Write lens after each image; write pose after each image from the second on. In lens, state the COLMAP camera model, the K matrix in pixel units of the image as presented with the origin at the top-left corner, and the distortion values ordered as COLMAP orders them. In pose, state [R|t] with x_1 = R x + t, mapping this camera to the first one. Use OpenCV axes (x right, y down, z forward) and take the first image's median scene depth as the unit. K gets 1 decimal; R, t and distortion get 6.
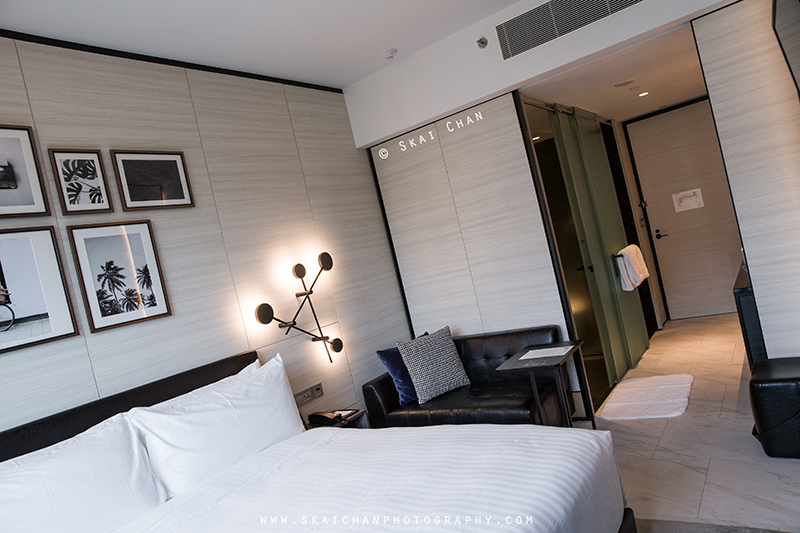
lens RADIAL K [[548.0, 0, 400.0], [0, 548.0, 266.5], [0, 0, 1]] dist [-0.103330, 0.068355]
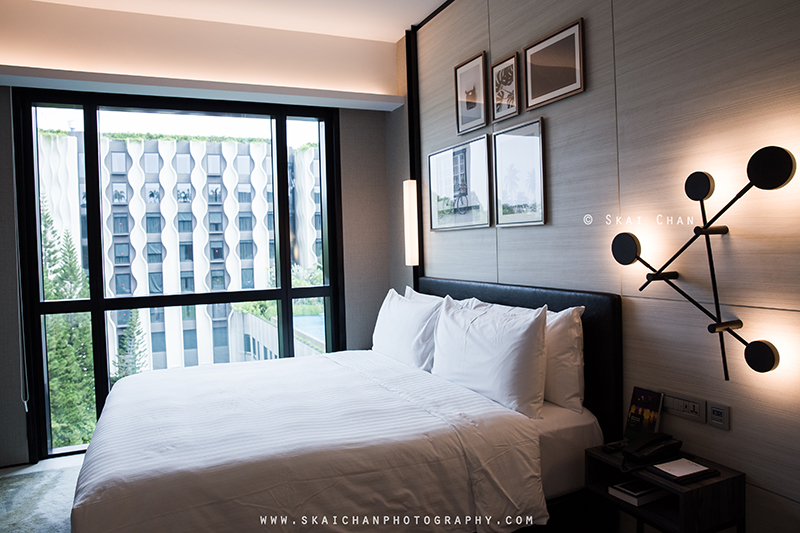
lens RADIAL K [[557.6, 0, 400.0], [0, 557.6, 266.5], [0, 0, 1]] dist [-0.111867, 0.074111]
pose [[-0.473521, 0.272390, -0.837605, 0.488629], [0.132356, 0.962185, 0.238079, -0.095316], [0.870781, 0.001873, -0.491667, 1.226108]]
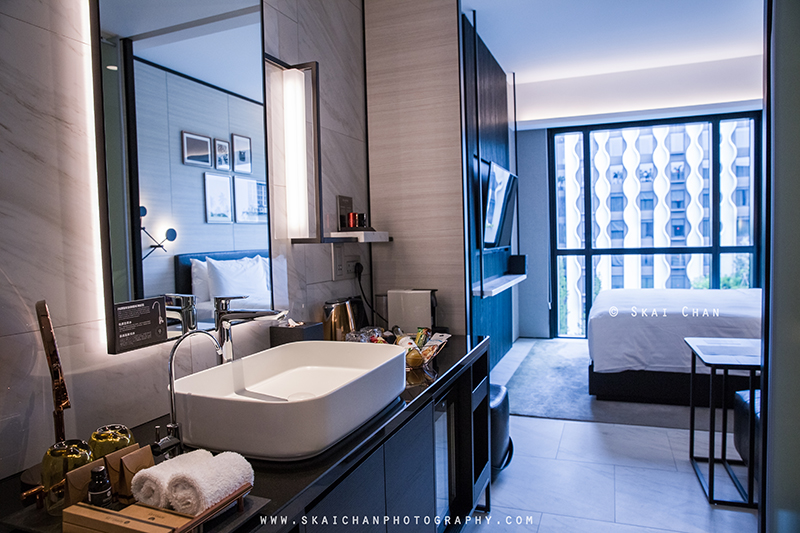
lens RADIAL K [[548.0, 0, 400.0], [0, 548.0, 266.5], [0, 0, 1]] dist [-0.103330, 0.068355]
pose [[-0.936104, 0.266249, -0.229829, 0.956457], [0.245145, 0.962462, 0.116494, -0.167039], [0.252218, 0.052709, -0.966234, 1.821218]]
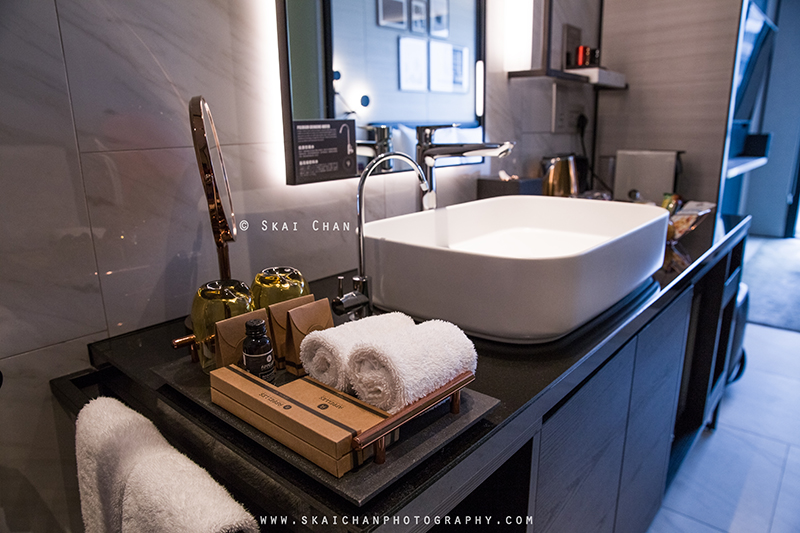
lens RADIAL K [[548.0, 0, 400.0], [0, 548.0, 266.5], [0, 0, 1]] dist [-0.103330, 0.068355]
pose [[-0.966431, 0.213169, 0.143422, 0.978478], [0.242706, 0.940596, 0.237430, -0.135309], [-0.084290, 0.264269, -0.960759, 1.729505]]
